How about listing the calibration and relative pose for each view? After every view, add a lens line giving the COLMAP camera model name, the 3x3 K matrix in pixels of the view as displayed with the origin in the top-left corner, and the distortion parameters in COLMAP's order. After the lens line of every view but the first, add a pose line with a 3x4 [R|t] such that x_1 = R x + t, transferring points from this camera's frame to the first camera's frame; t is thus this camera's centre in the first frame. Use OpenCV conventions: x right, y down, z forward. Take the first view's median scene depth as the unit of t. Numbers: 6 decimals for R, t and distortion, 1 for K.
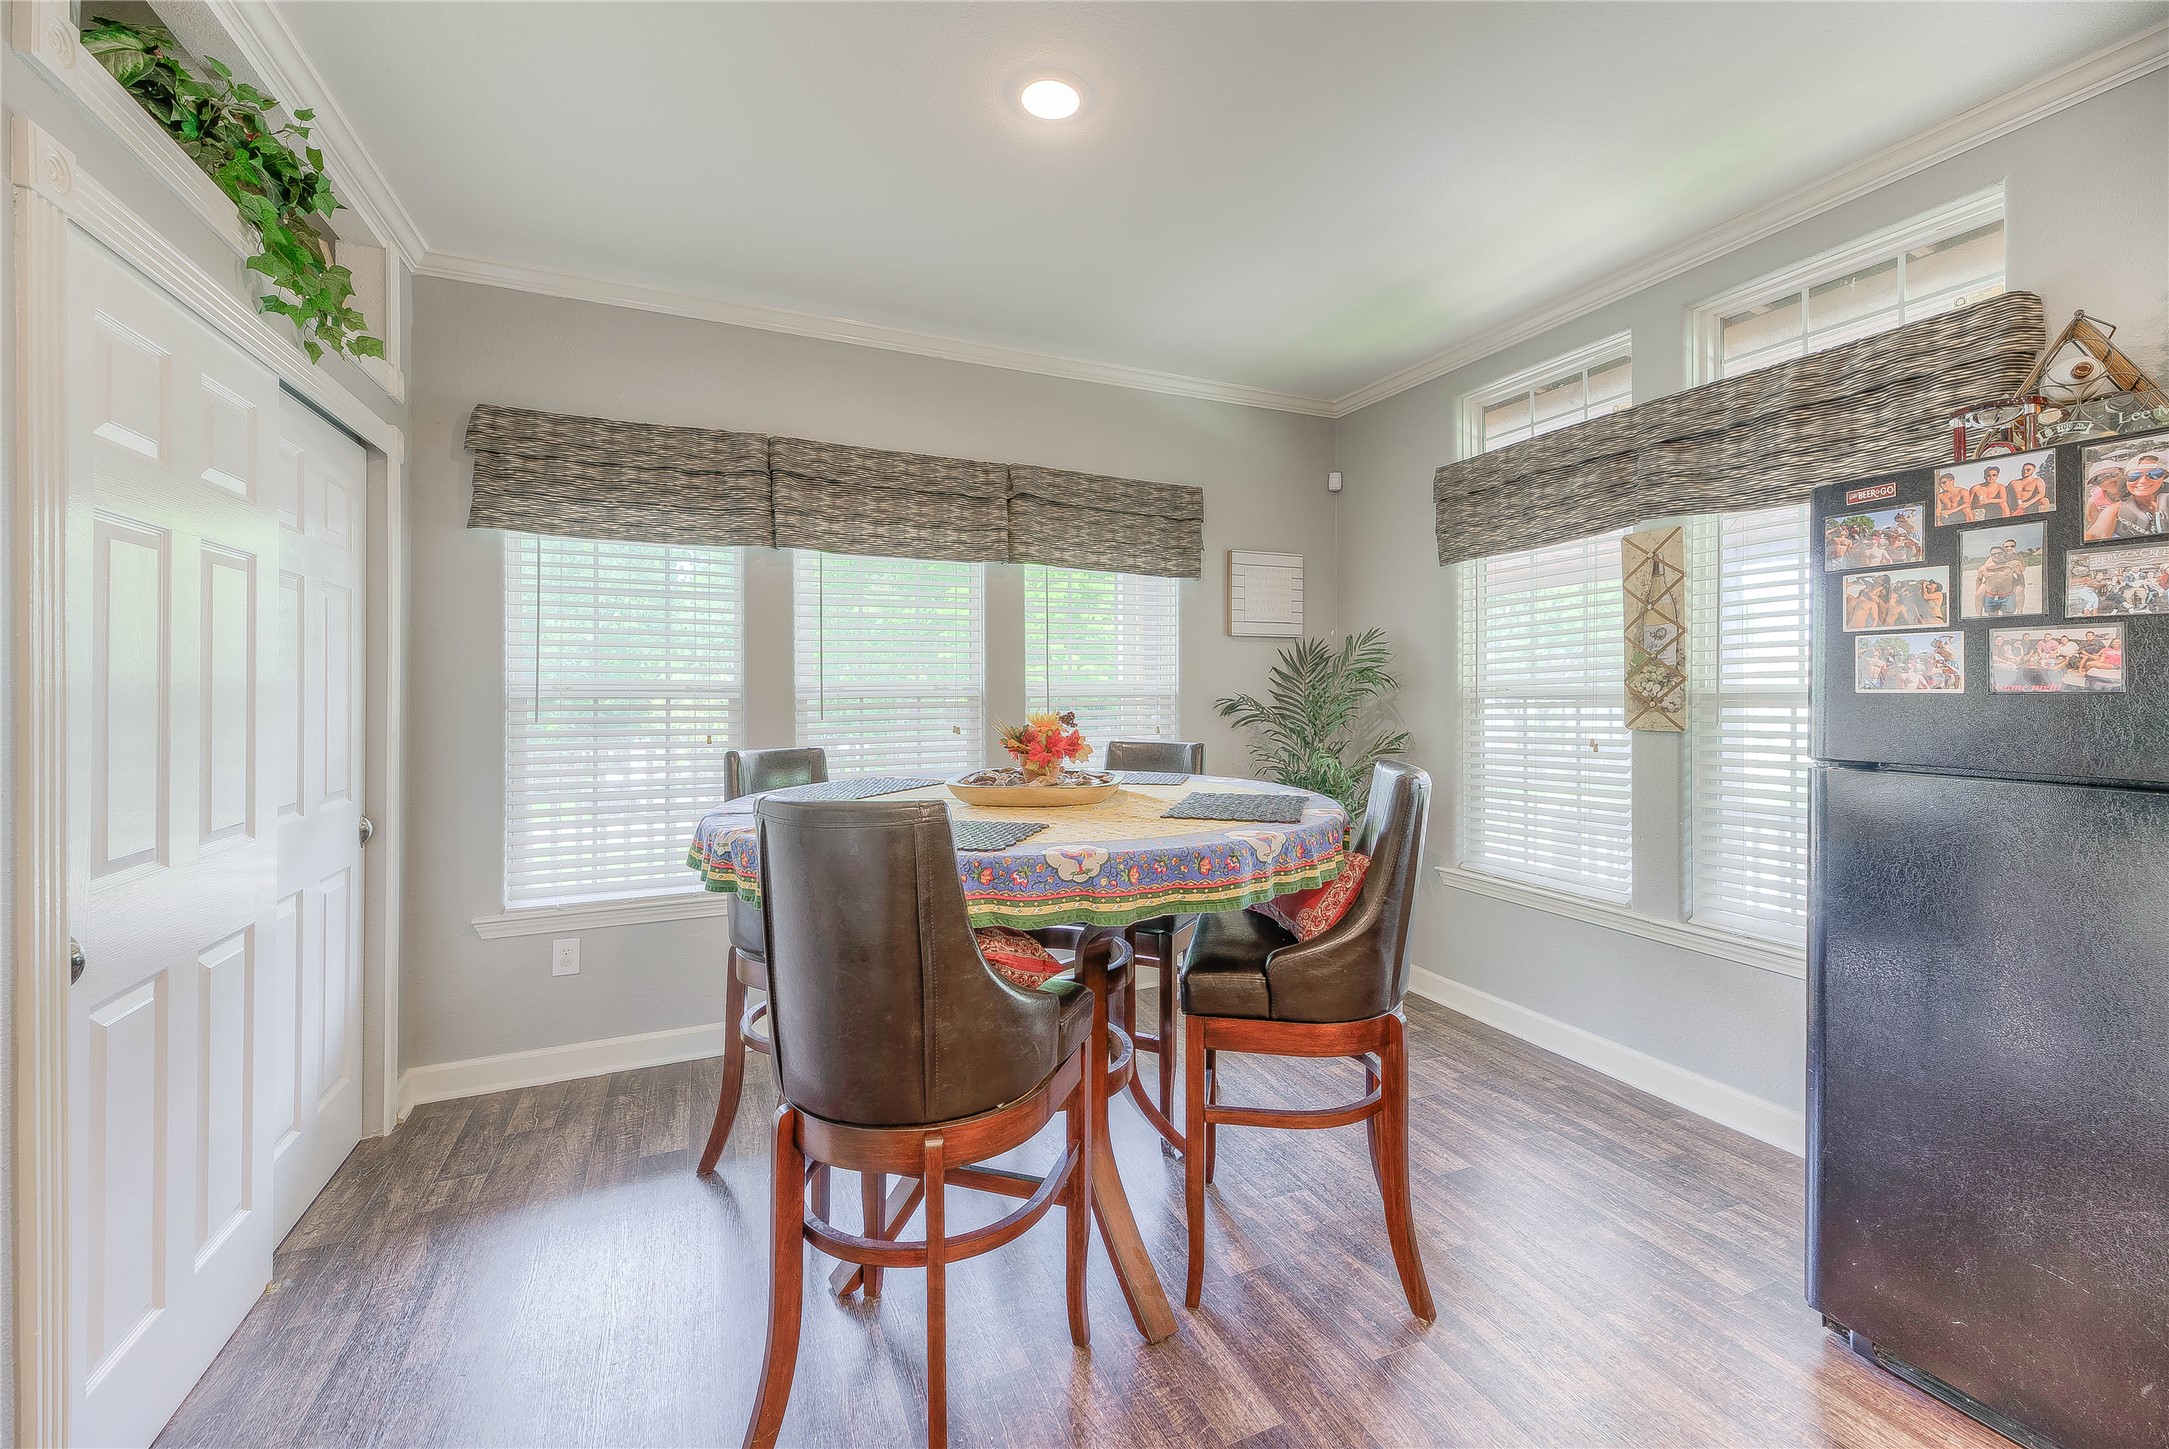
lens RADIAL K [[910.3, 0, 1110.5], [0, 910.3, 675.1], [0, 0, 1]] dist [0.011526, -0.001153]
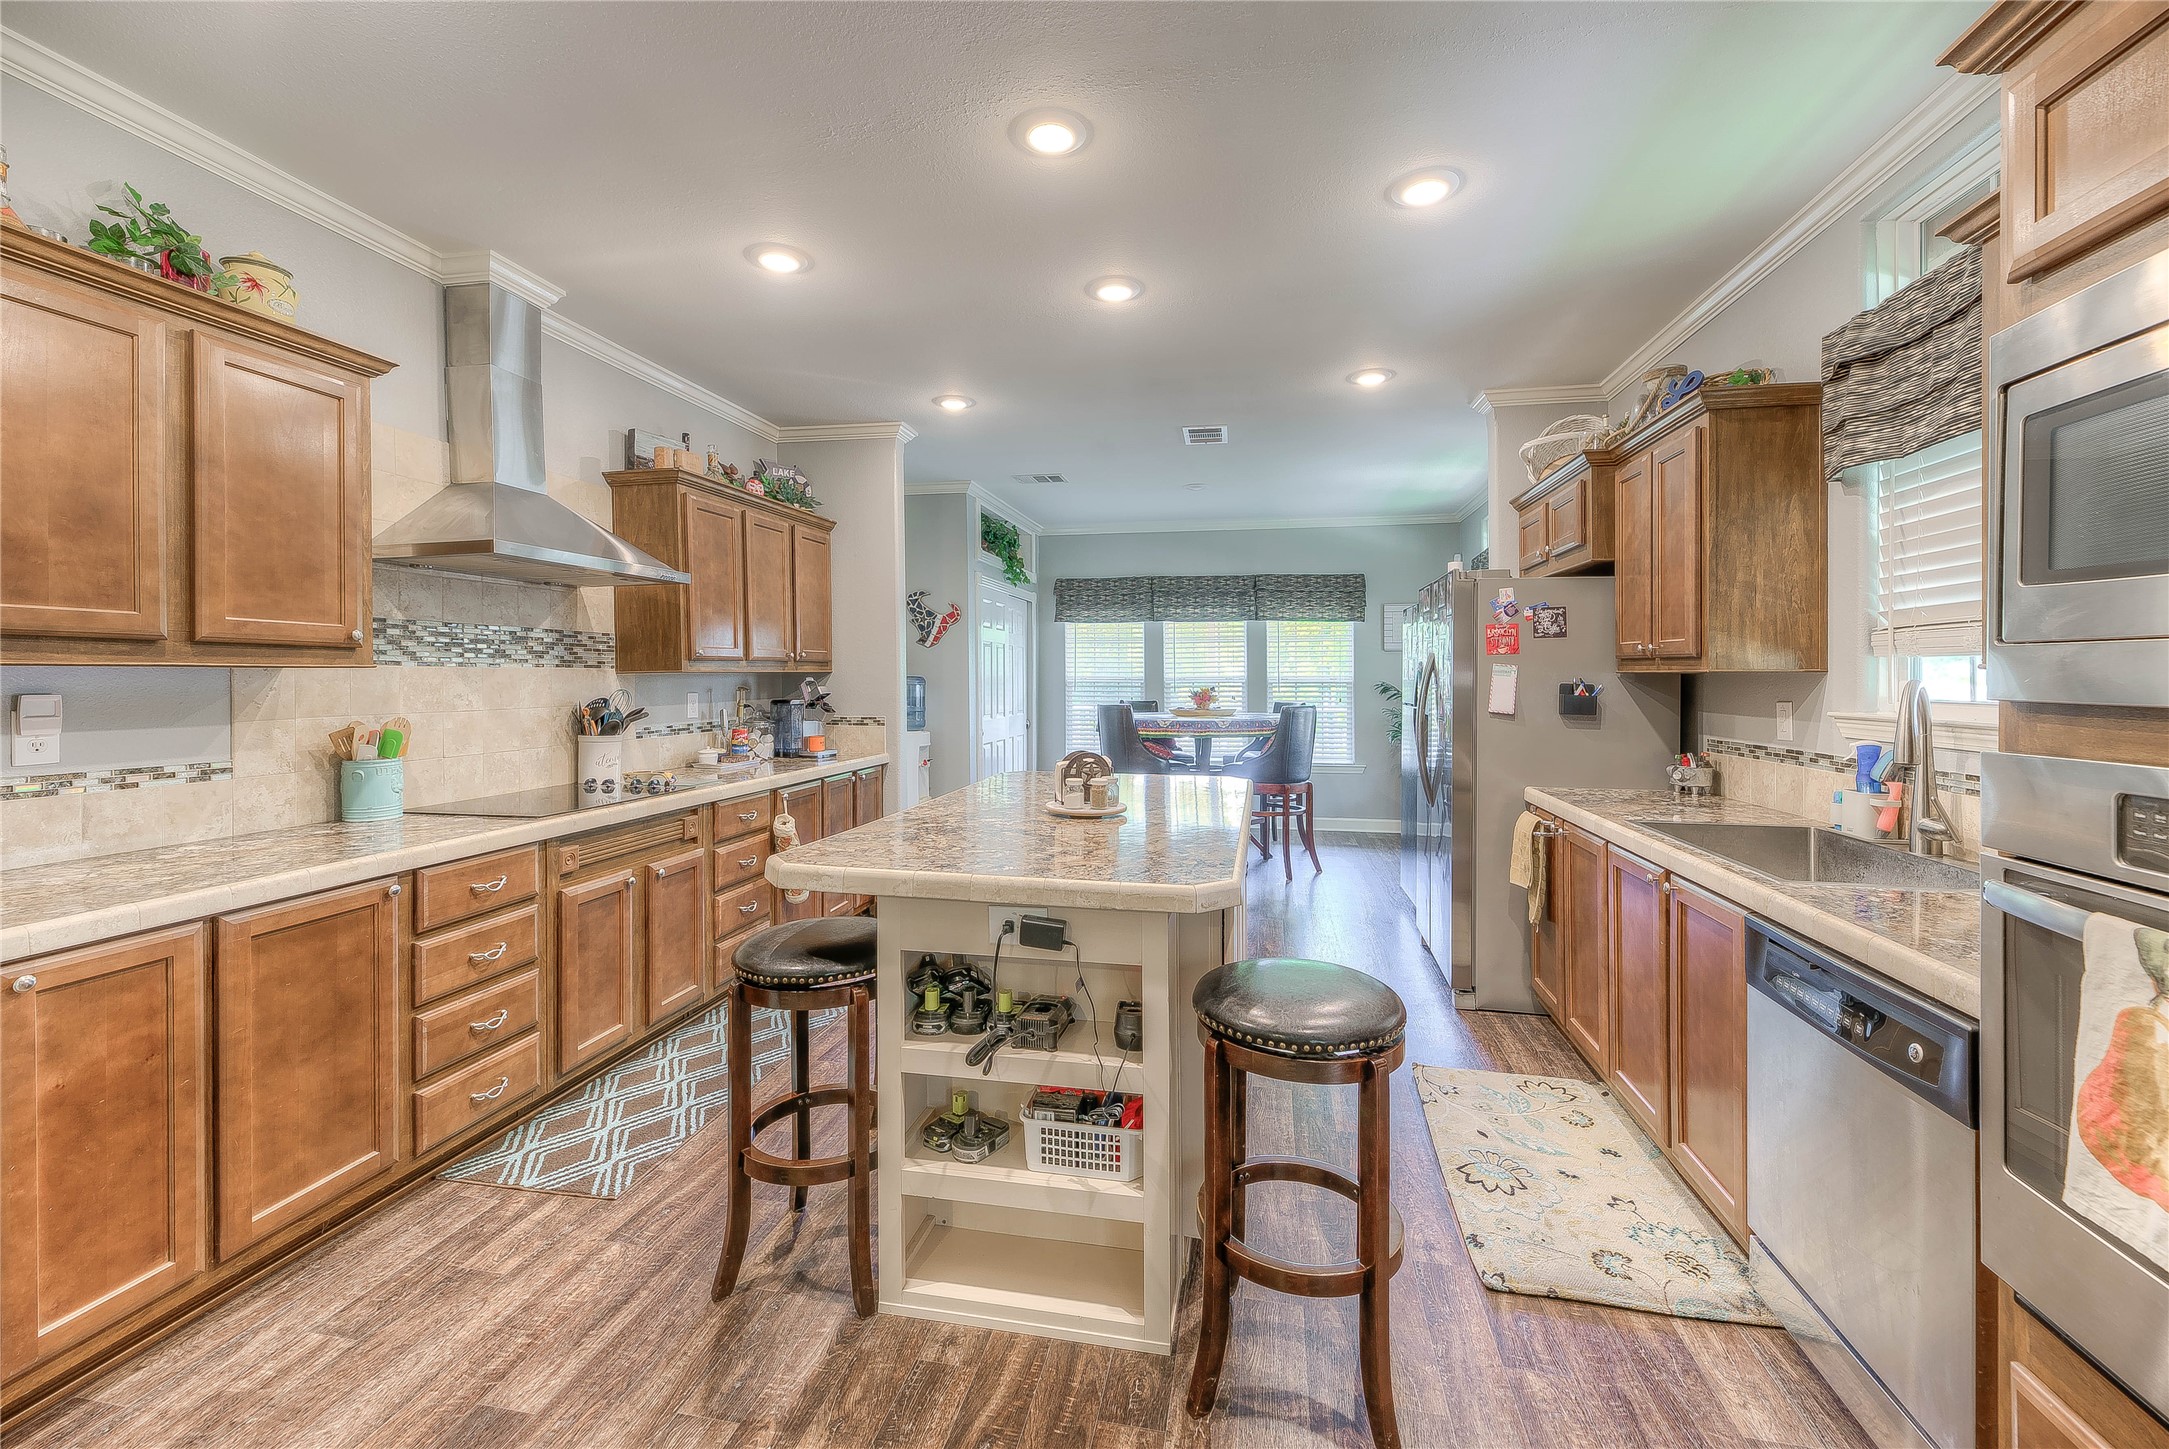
lens RADIAL K [[910.3, 0, 1087.6], [0, 910.3, 670.0], [0, 0, 1]] dist [0.011526, -0.001153]
pose [[0.807740, -0.004283, -0.589523, 0.930618], [0.004555, 0.999989, -0.001023, -0.006170], [0.589521, -0.001859, 0.807751, -1.090893]]
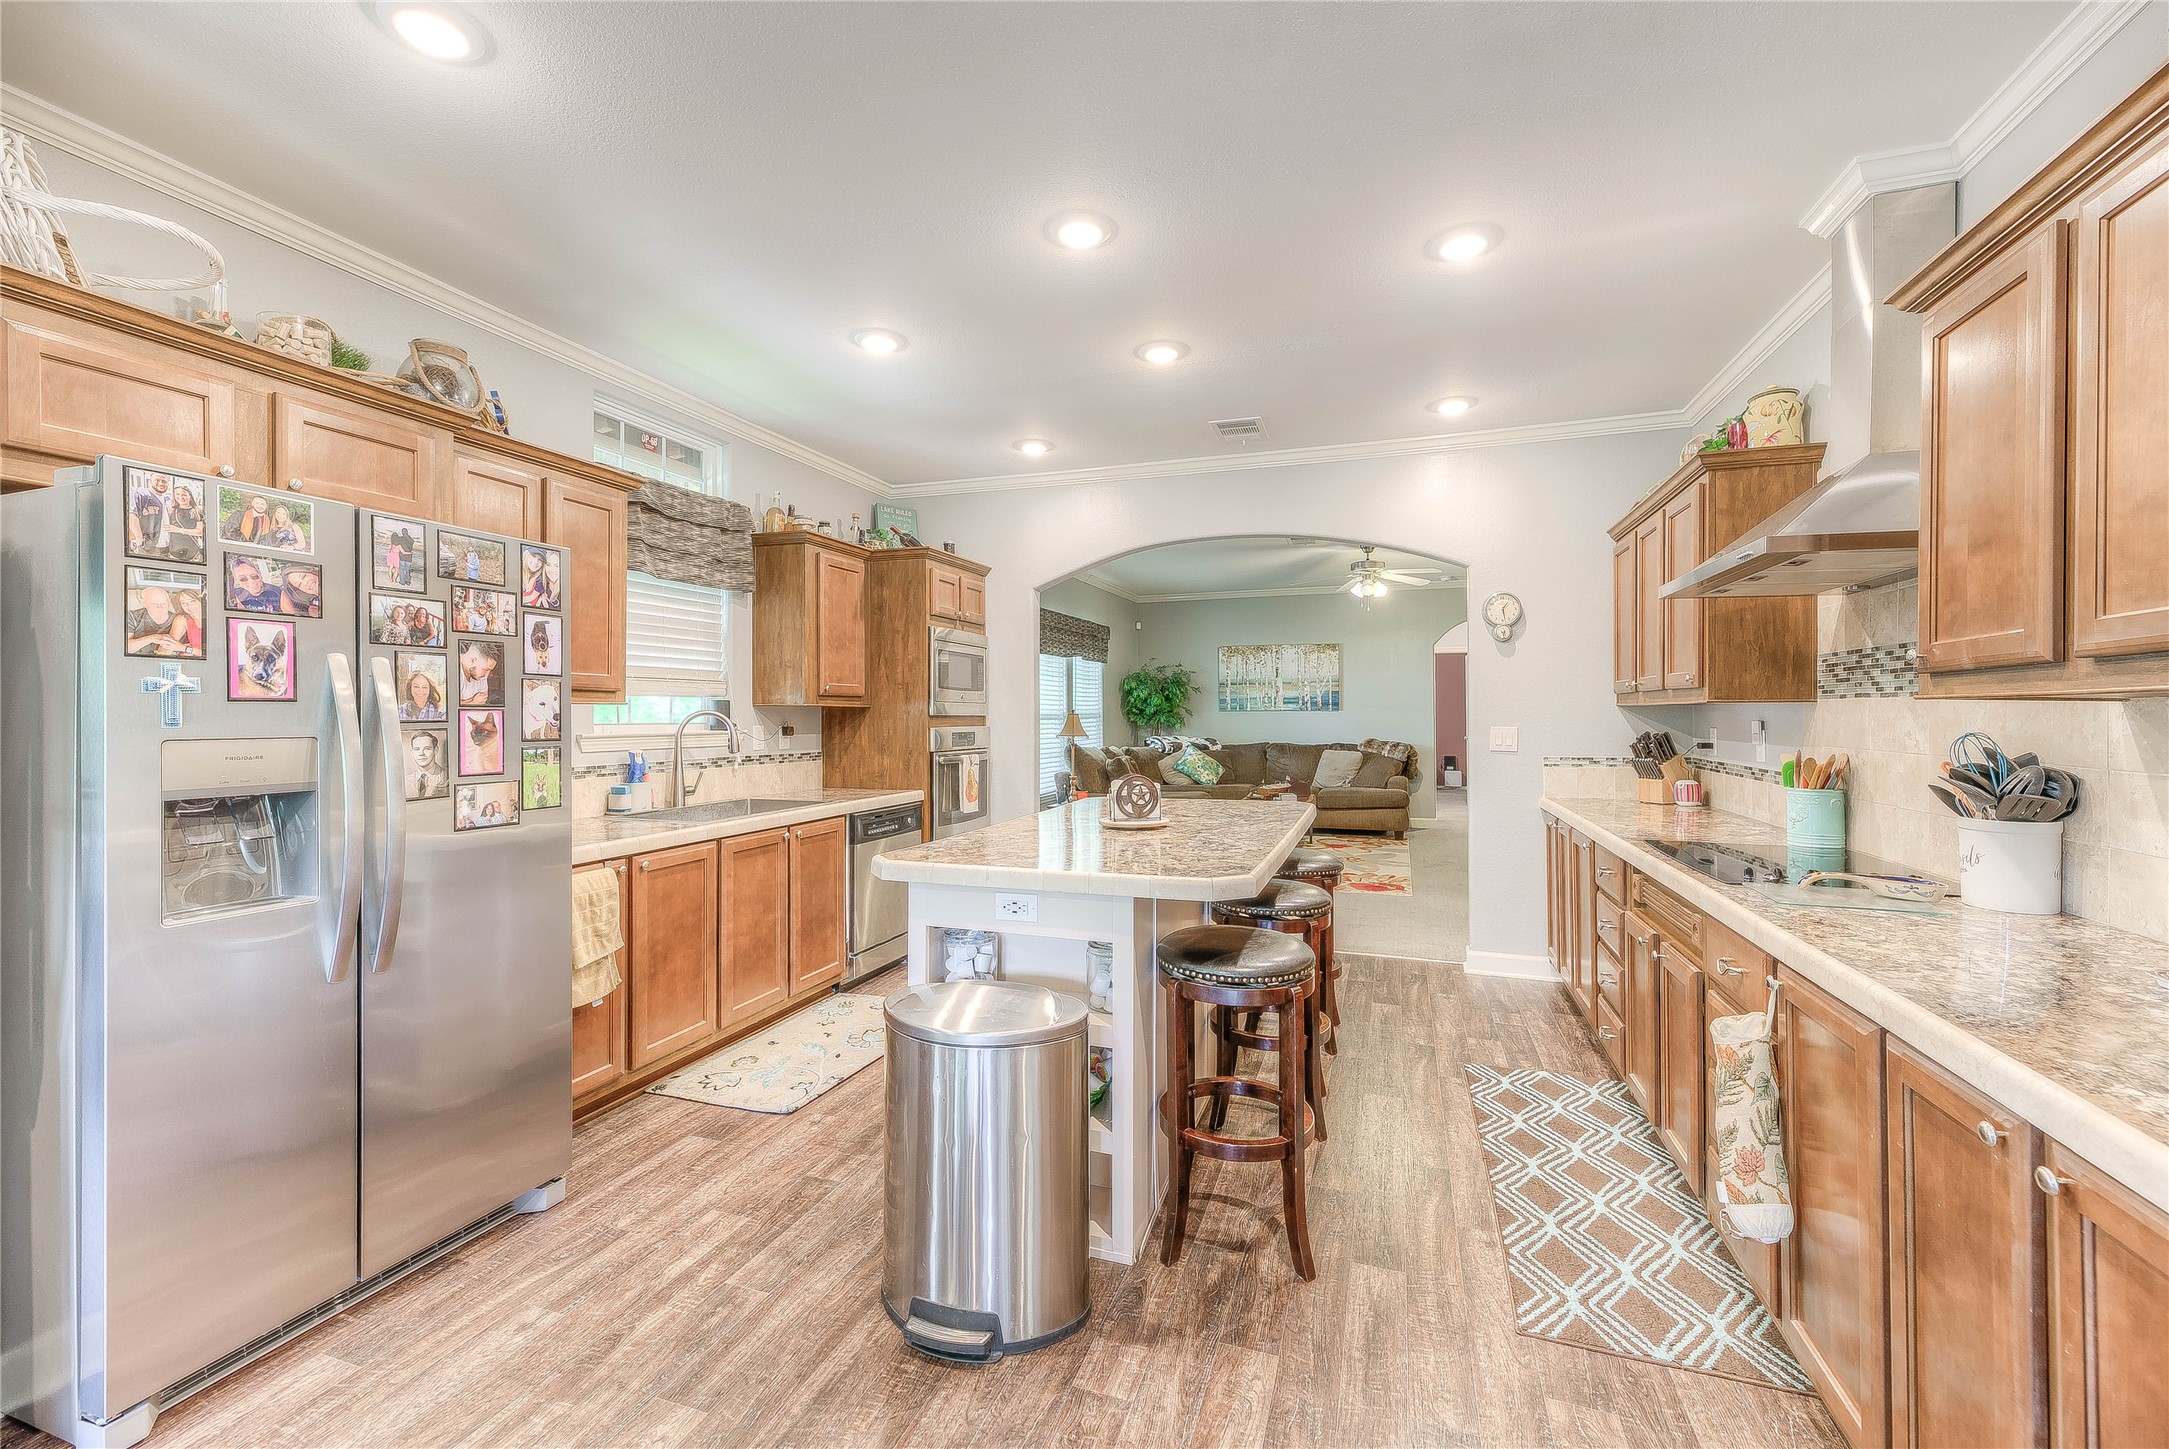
lens RADIAL K [[910.3, 0, 1071.1], [0, 910.3, 715.7], [0, 0, 1]] dist [0.011526, -0.001153]
pose [[-0.716674, -0.004021, 0.697397, -0.177085], [-0.006471, 0.999979, -0.000884, 0.007430], [-0.697378, -0.005146, -0.716685, 0.307775]]
